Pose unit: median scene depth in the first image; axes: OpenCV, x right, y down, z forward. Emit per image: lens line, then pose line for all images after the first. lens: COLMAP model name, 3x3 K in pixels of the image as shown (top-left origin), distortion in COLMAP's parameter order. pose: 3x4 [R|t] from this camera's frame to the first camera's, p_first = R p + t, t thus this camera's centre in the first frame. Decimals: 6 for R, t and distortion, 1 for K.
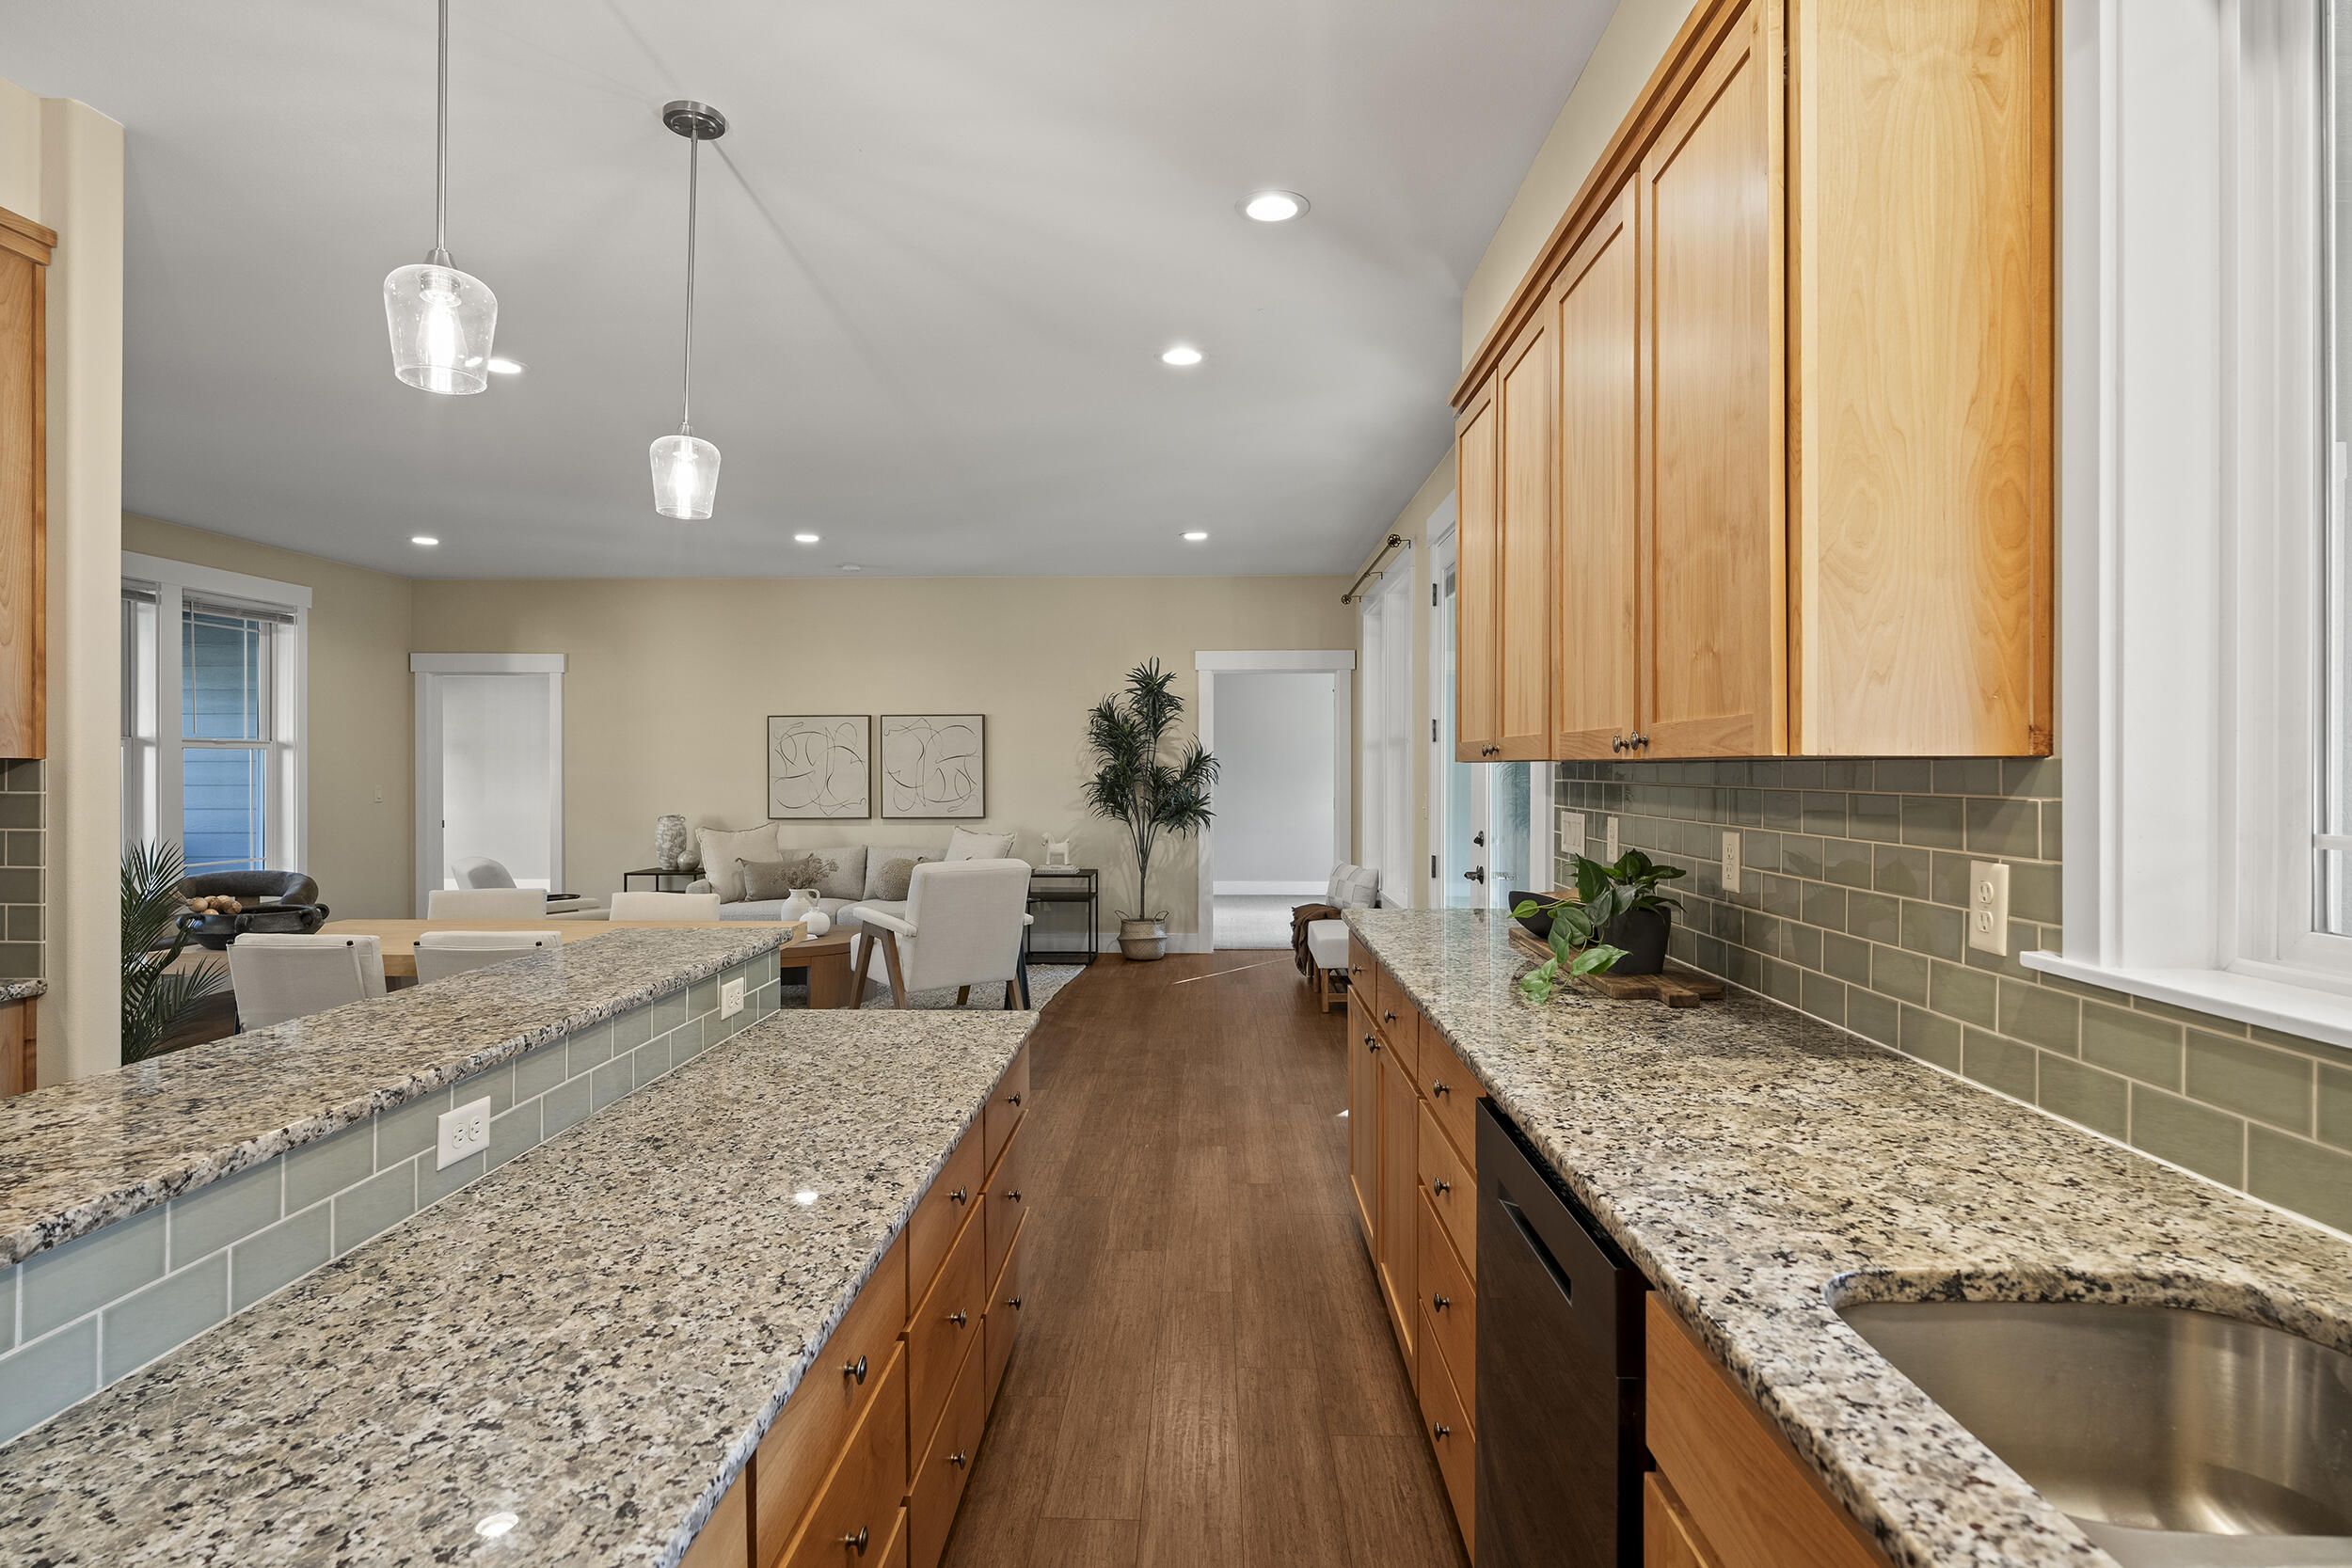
lens RADIAL K [[1192.8, 0, 1162.2], [0, 1192.8, 797.0], [0, 0, 1]] dist [-0.006133, -0.000577]
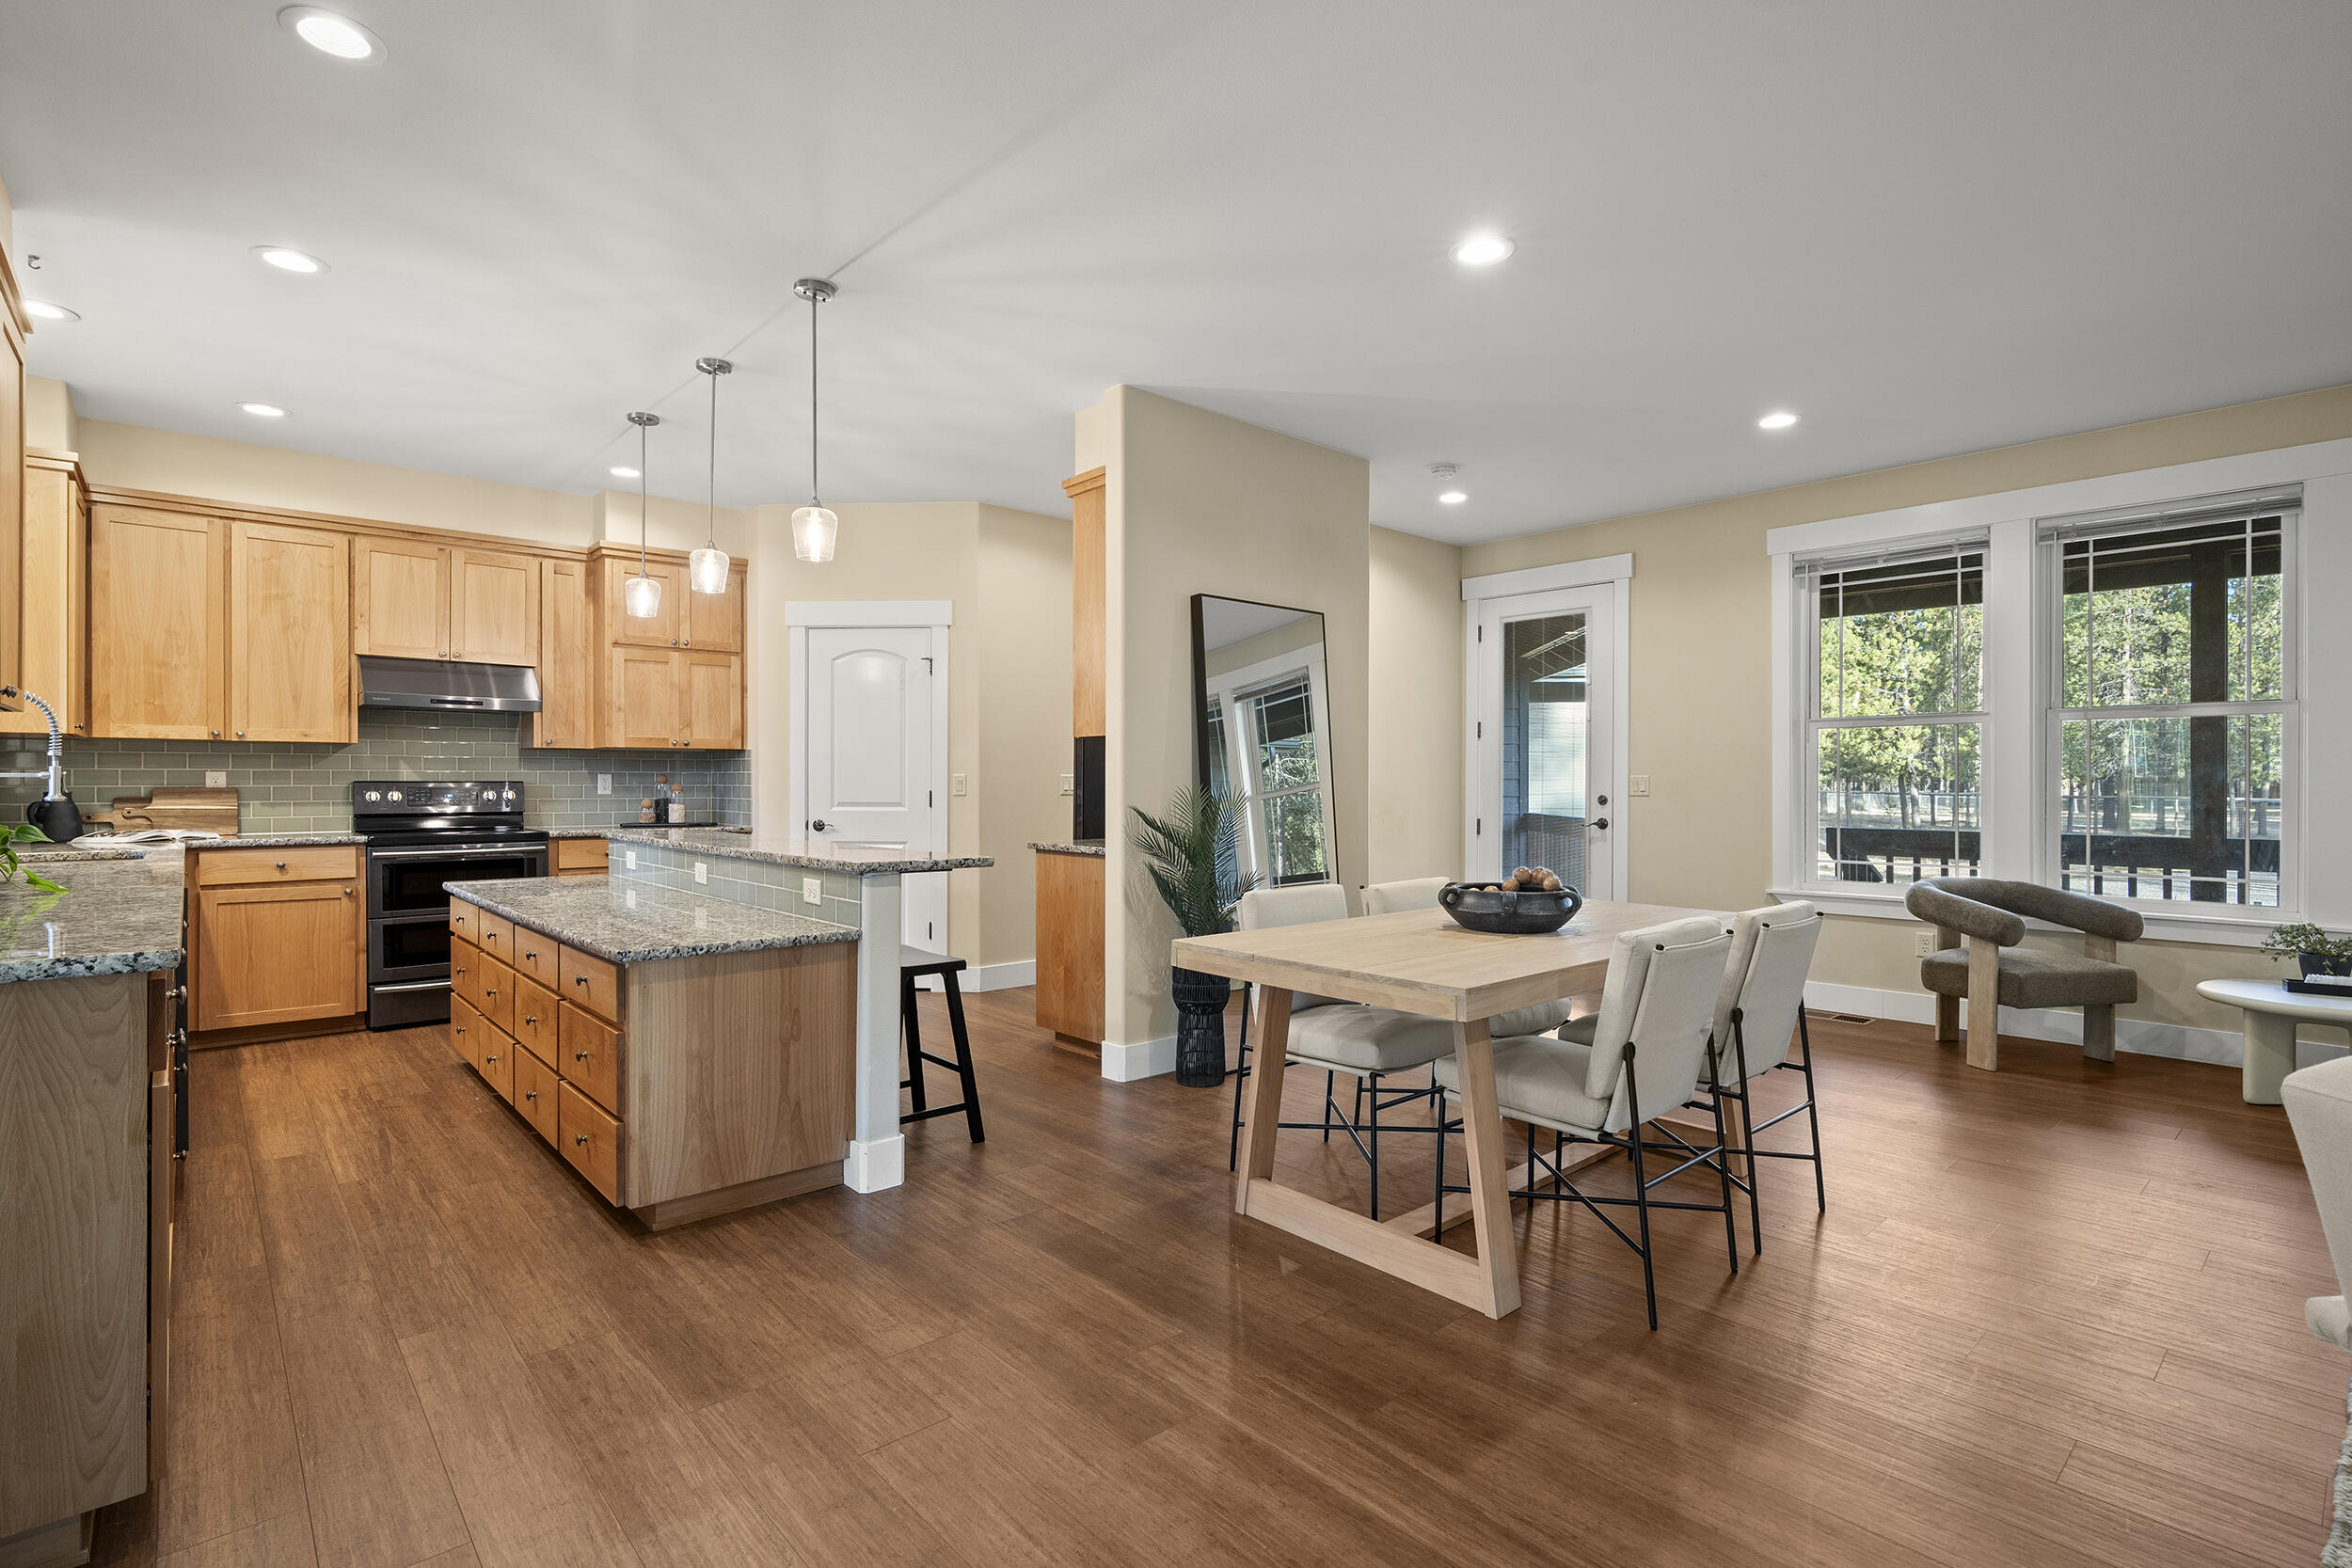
lens RADIAL K [[1109.0, 0, 1175.3], [0, 1109.0, 800.1], [0, 0, 1]] dist [-0.000294, 0.000824]
pose [[-0.716275, 0.011362, -0.697725, 0.256861], [-0.015824, 0.999346, 0.032518, 0.015308], [0.697639, 0.034332, -0.715627, 2.387153]]
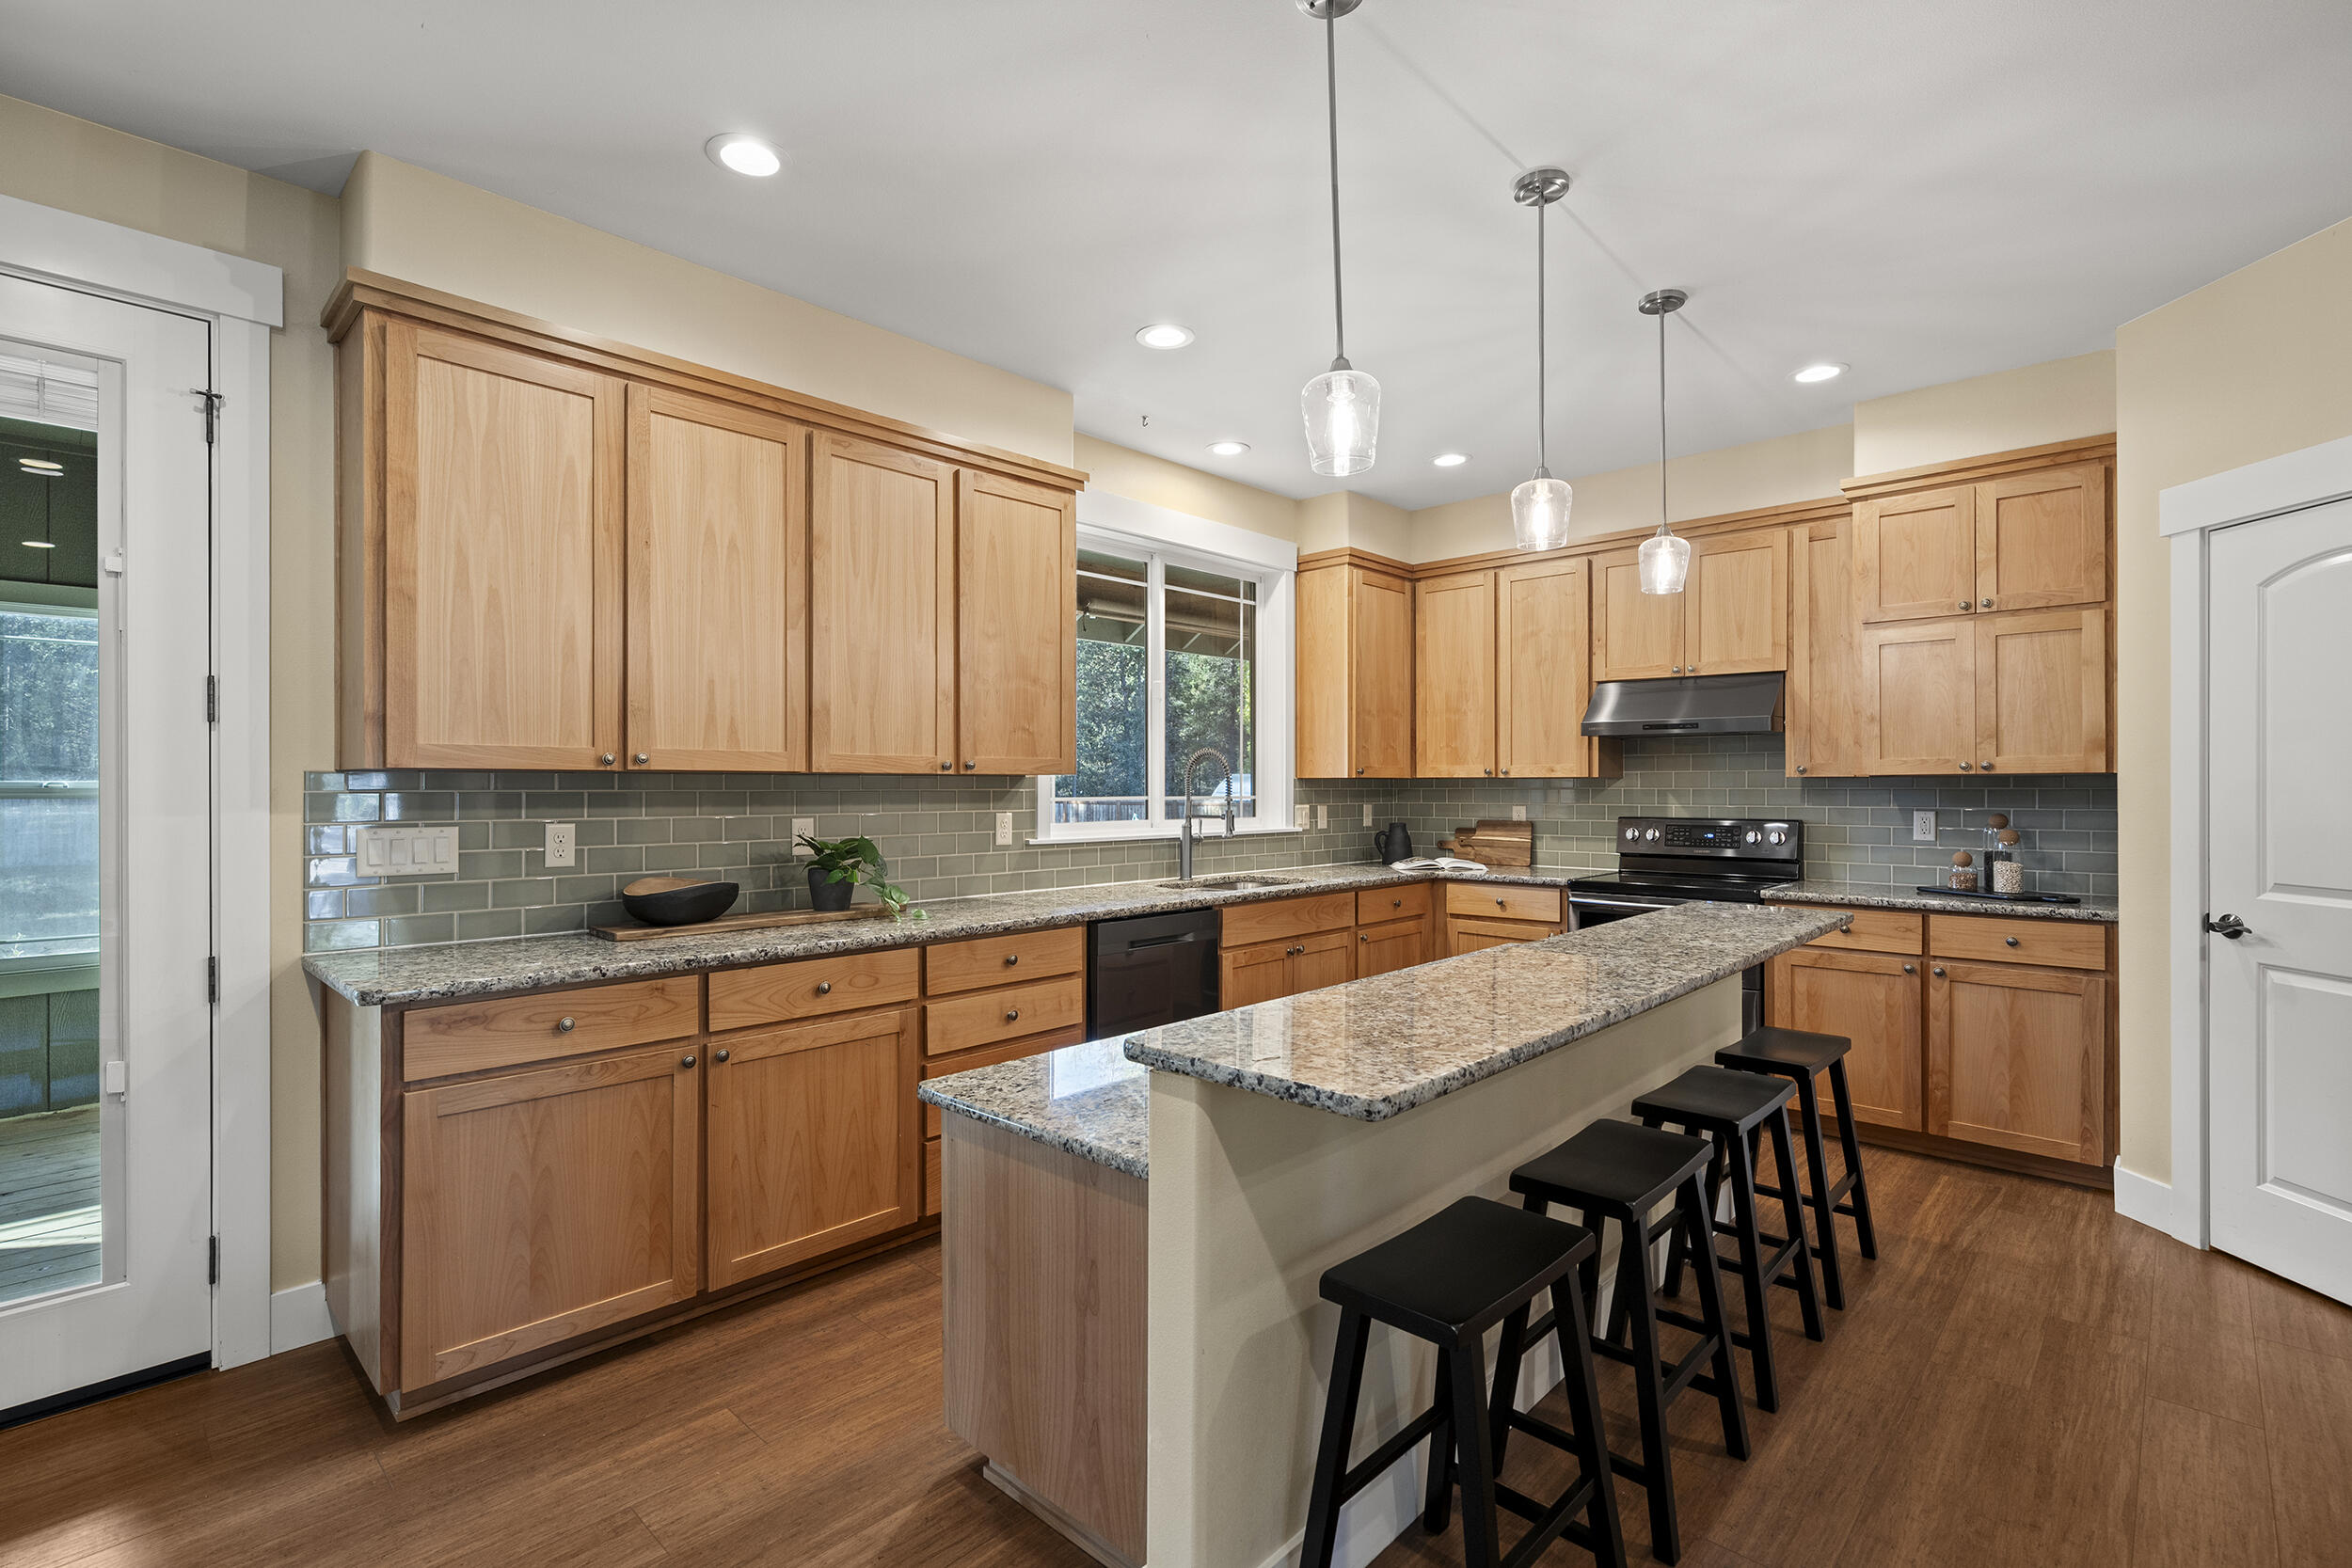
lens RADIAL K [[1083.6, 0, 1166.6], [0, 1083.6, 786.6], [0, 0, 1]] dist [-0.004405, 0.001320]
pose [[-0.752696, 0.000925, 0.658367, -0.821830], [0.016198, 0.999722, 0.017114, -0.028935], [-0.658169, 0.023546, -0.752502, 1.703263]]
